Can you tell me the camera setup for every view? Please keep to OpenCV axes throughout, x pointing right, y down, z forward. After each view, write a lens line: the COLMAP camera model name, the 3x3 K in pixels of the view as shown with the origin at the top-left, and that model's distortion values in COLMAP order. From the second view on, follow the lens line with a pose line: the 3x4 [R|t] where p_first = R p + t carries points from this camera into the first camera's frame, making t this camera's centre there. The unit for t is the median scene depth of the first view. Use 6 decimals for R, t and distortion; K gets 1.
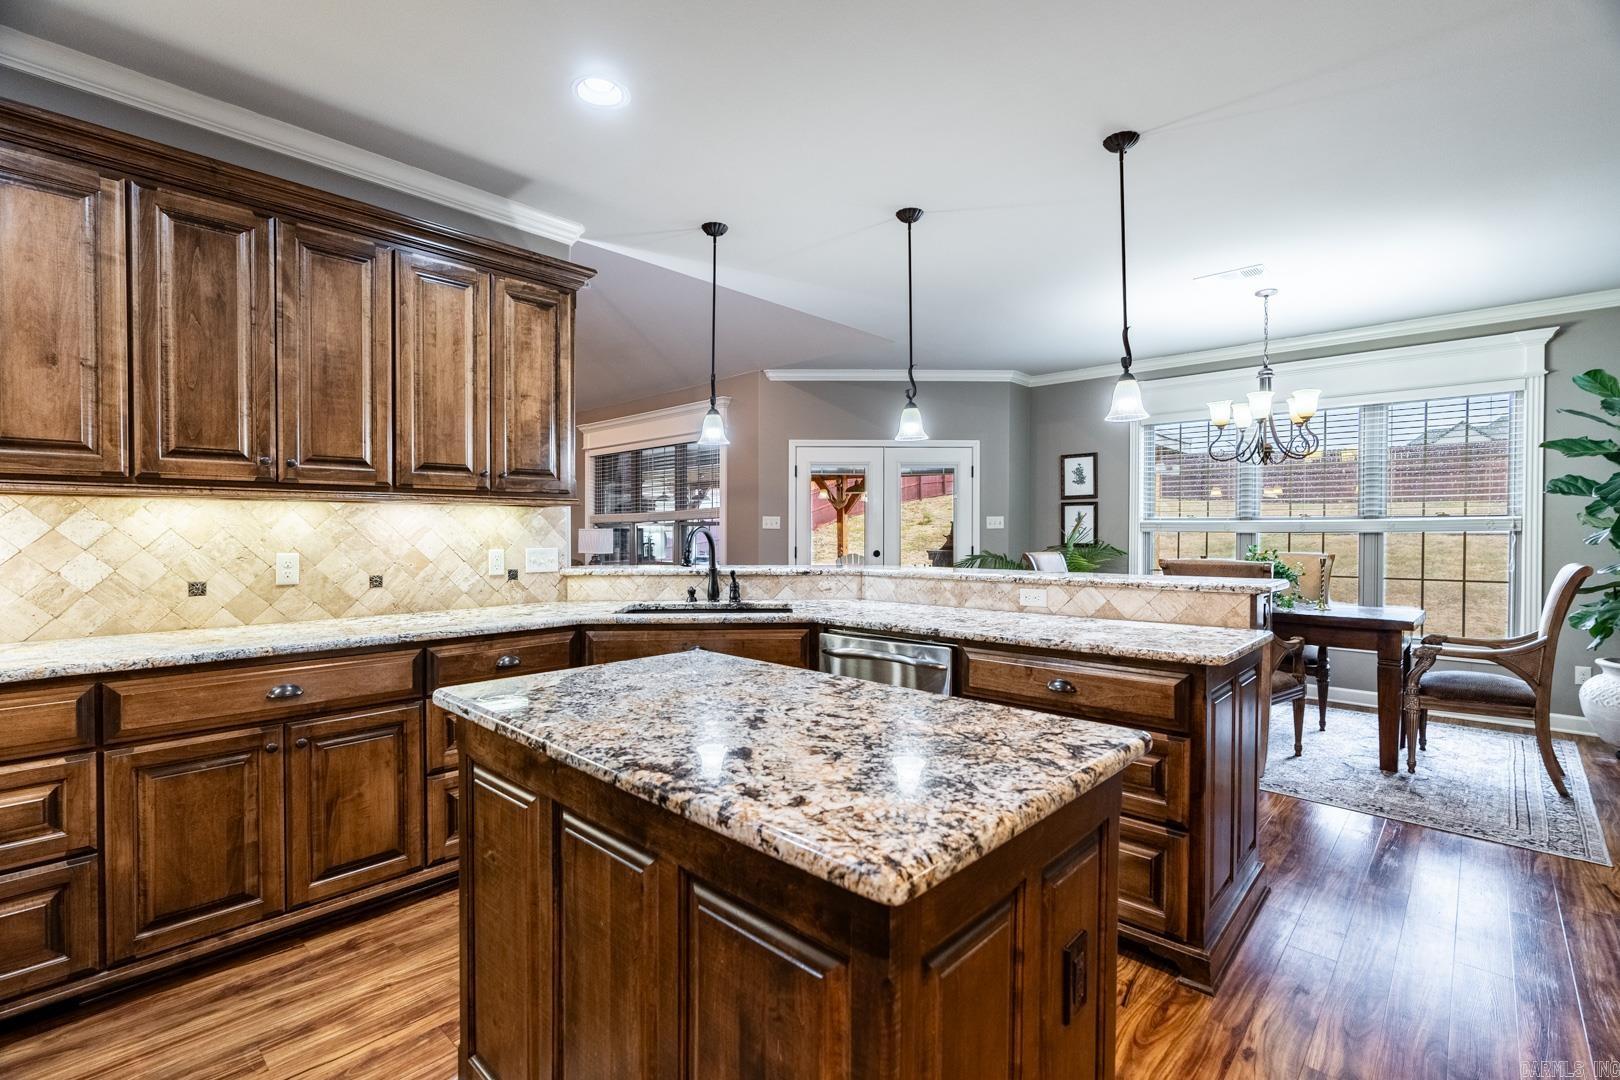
lens RADIAL K [[735.1, 0, 803.0], [0, 735.1, 541.9], [0, 0, 1]] dist [-0.005814, 0.000089]
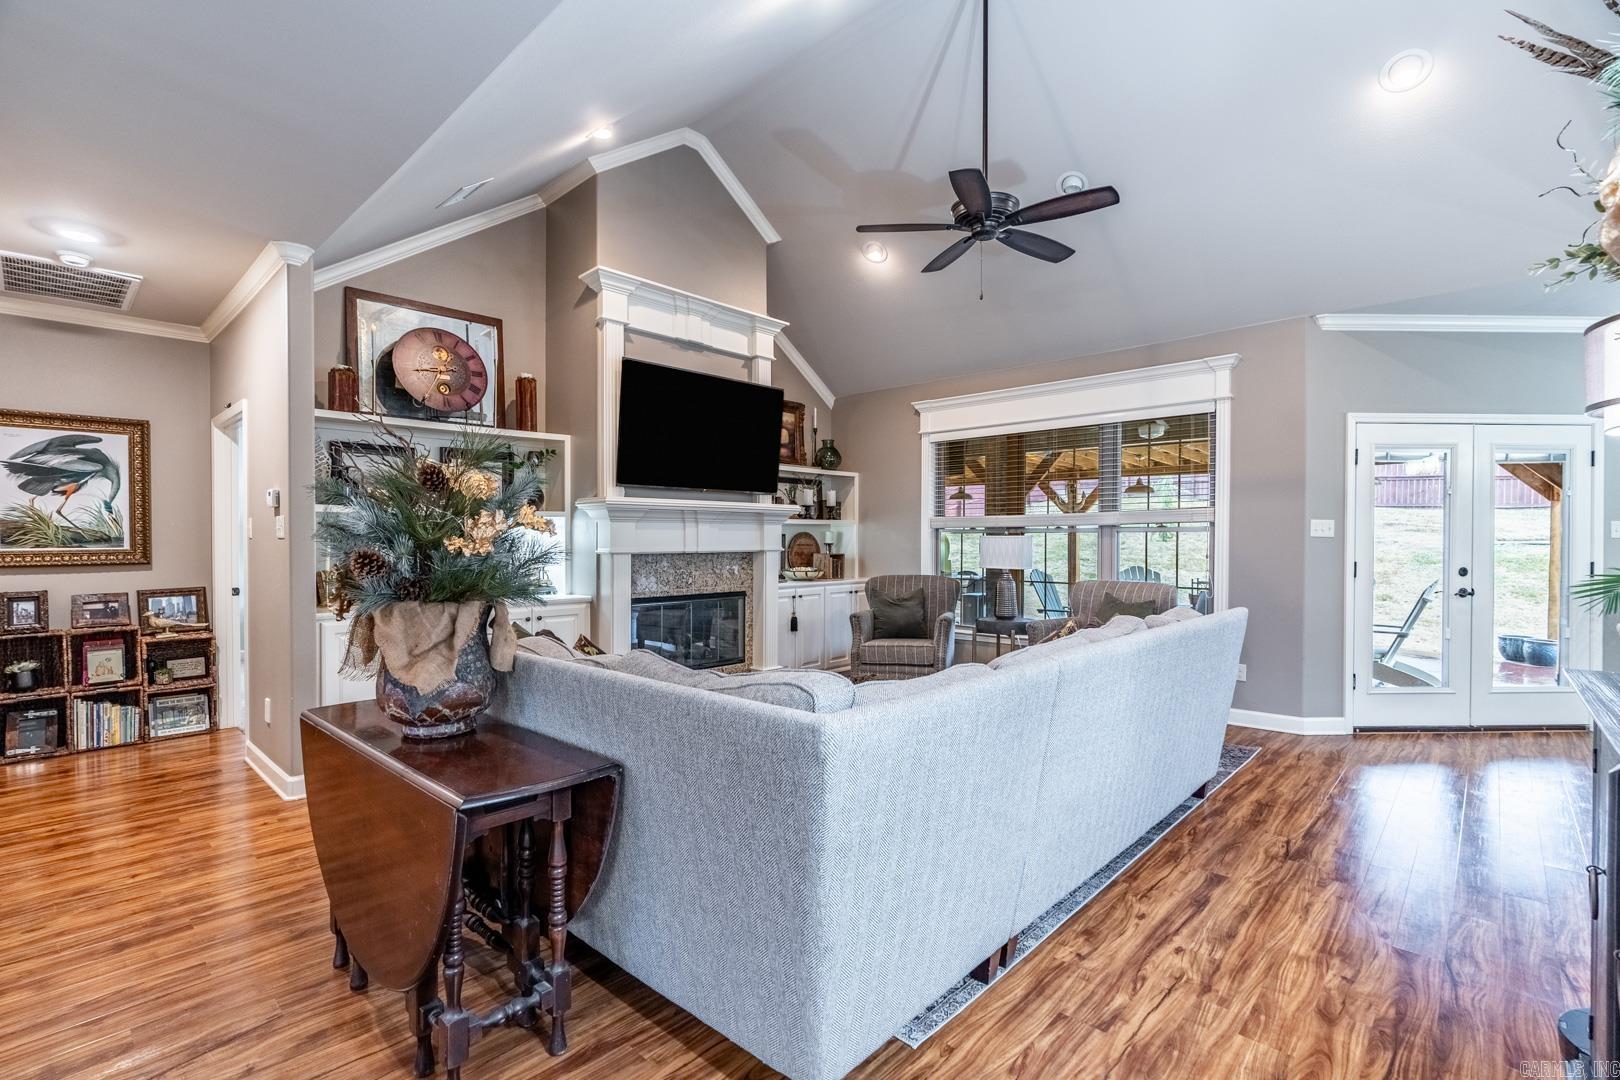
lens RADIAL K [[735.1, 0, 815.0], [0, 735.1, 541.3], [0, 0, 1]] dist [-0.005814, 0.000089]
pose [[0.999987, 0.003449, 0.003709, -1.007732], [-0.003416, 0.999955, -0.008898, -0.010518], [-0.003740, 0.008885, 0.999954, 0.538894]]
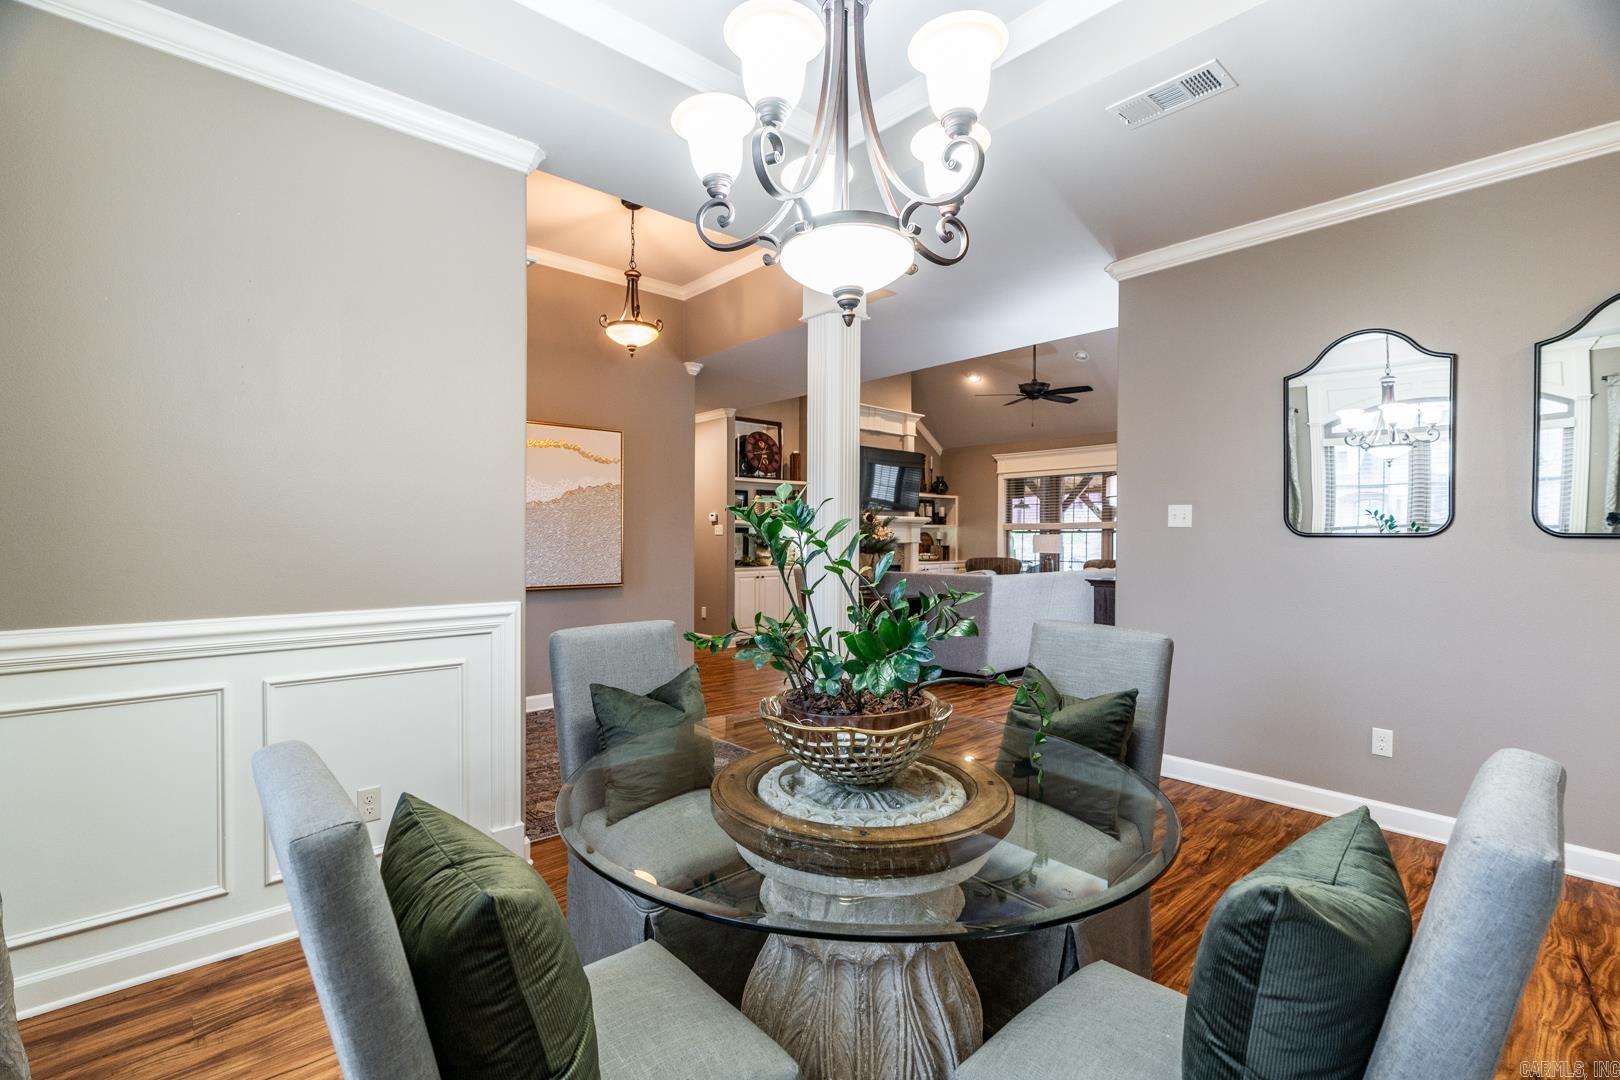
lens RADIAL K [[735.1, 0, 803.6], [0, 735.1, 536.5], [0, 0, 1]] dist [-0.005814, 0.000089]
pose [[0.996220, 0.005900, -0.086666, -1.284816], [-0.007057, 0.999890, -0.013047, 0.012535], [0.086579, 0.013610, 0.996152, -0.791151]]
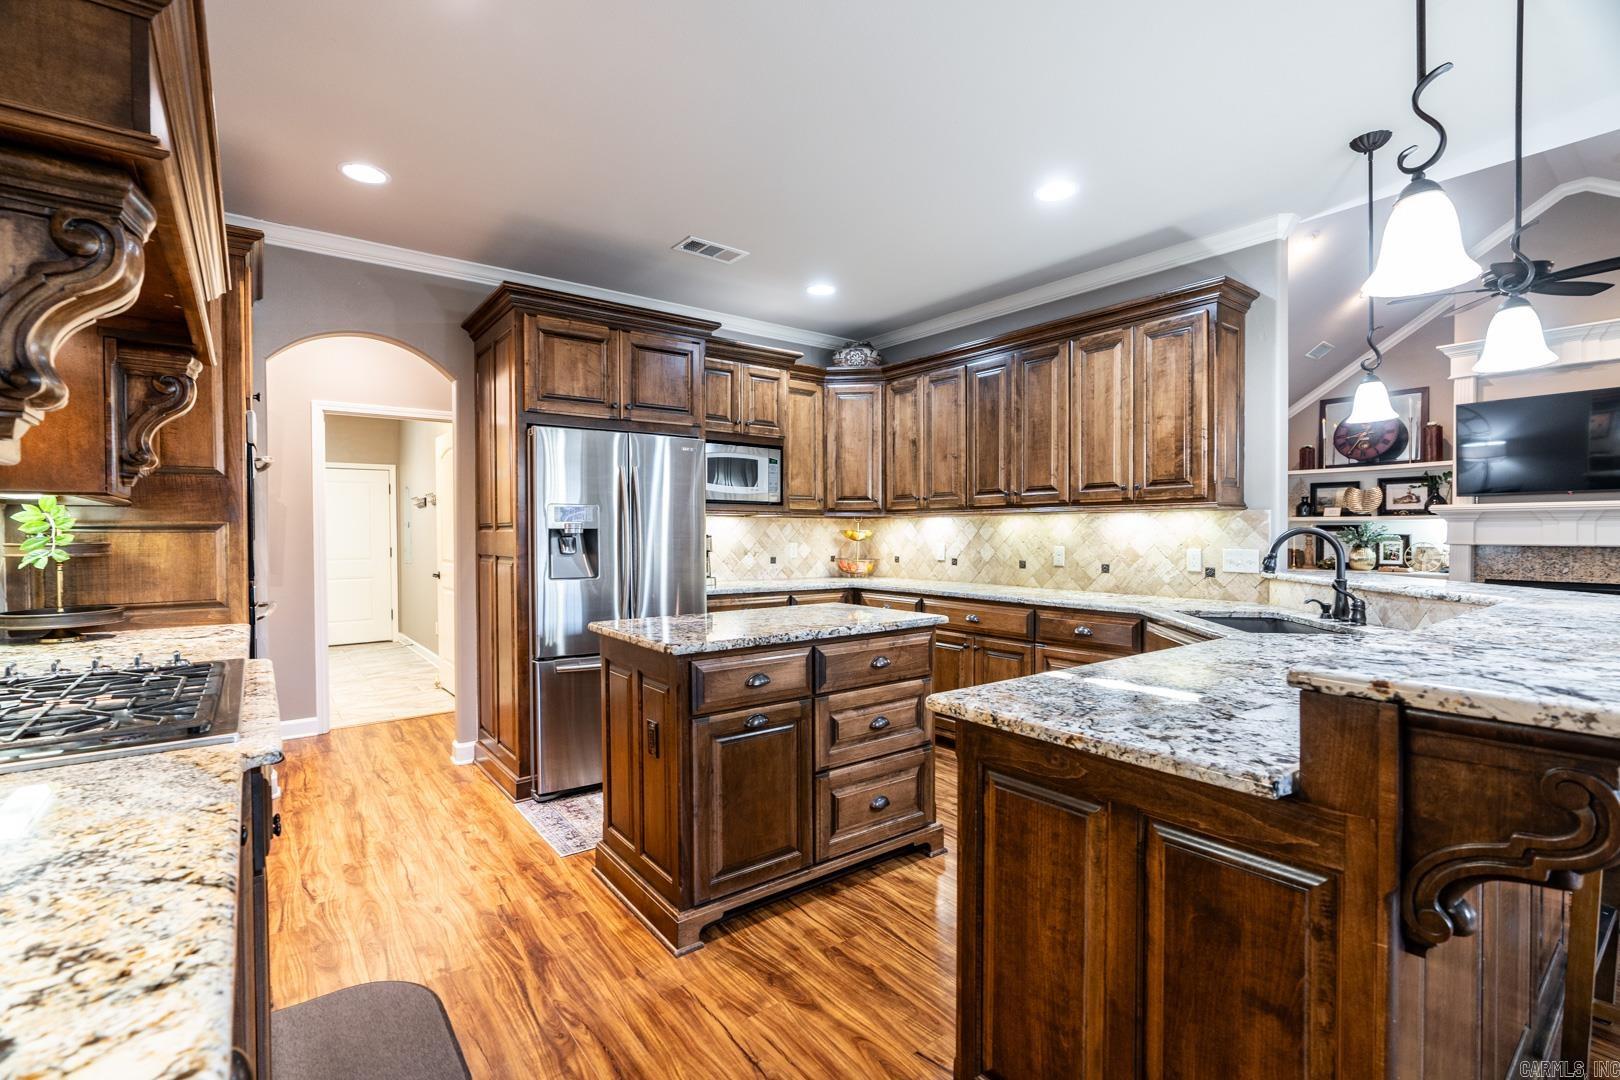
lens RADIAL K [[735.1, 0, 807.4], [0, 735.1, 542.1], [0, 0, 1]] dist [-0.005814, 0.000089]
pose [[-0.163843, 0.012811, -0.986403, 0.756256], [-0.015758, 0.999754, 0.015602, -0.008062], [0.986360, 0.018100, -0.163601, 0.557444]]
